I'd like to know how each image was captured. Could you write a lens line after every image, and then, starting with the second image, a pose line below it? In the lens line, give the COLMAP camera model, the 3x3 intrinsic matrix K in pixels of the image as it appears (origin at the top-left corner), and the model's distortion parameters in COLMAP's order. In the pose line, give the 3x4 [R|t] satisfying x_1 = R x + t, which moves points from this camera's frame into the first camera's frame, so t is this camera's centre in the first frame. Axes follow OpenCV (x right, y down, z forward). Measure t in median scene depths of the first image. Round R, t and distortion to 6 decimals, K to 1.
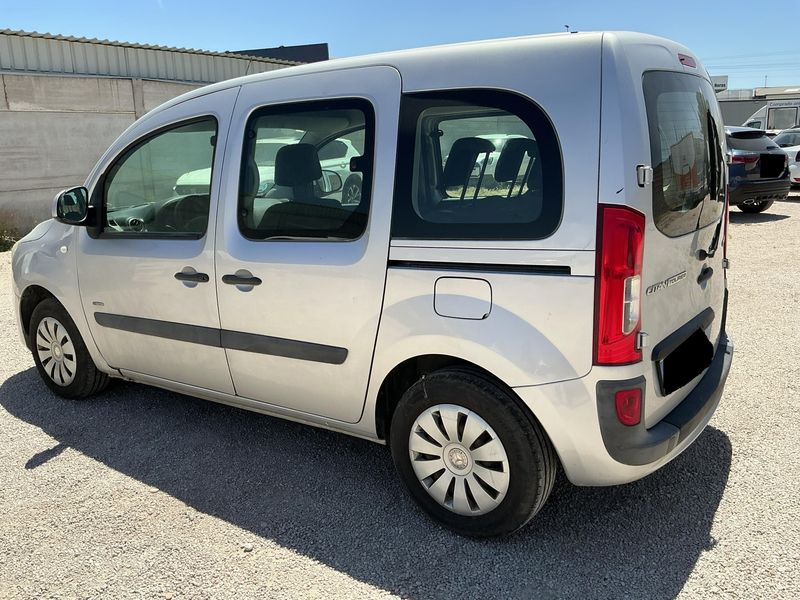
lens RADIAL K [[667.7, 0, 399.8], [0, 667.7, 297.3], [0, 0, 1]] dist [0.014987, -0.052358]
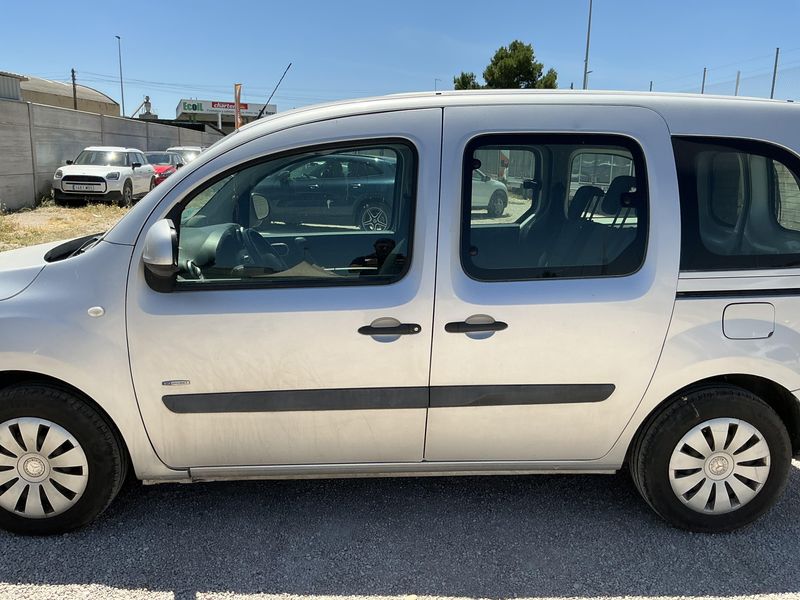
lens RADIAL K [[667.7, 0, 396.2], [0, 667.7, 304.1], [0, 0, 1]] dist [0.014987, -0.052358]
pose [[0.796141, -0.074202, 0.600544, -0.970605], [0.089320, 0.995992, 0.004651, -0.078775], [-0.598482, 0.049938, 0.799578, 0.408329]]
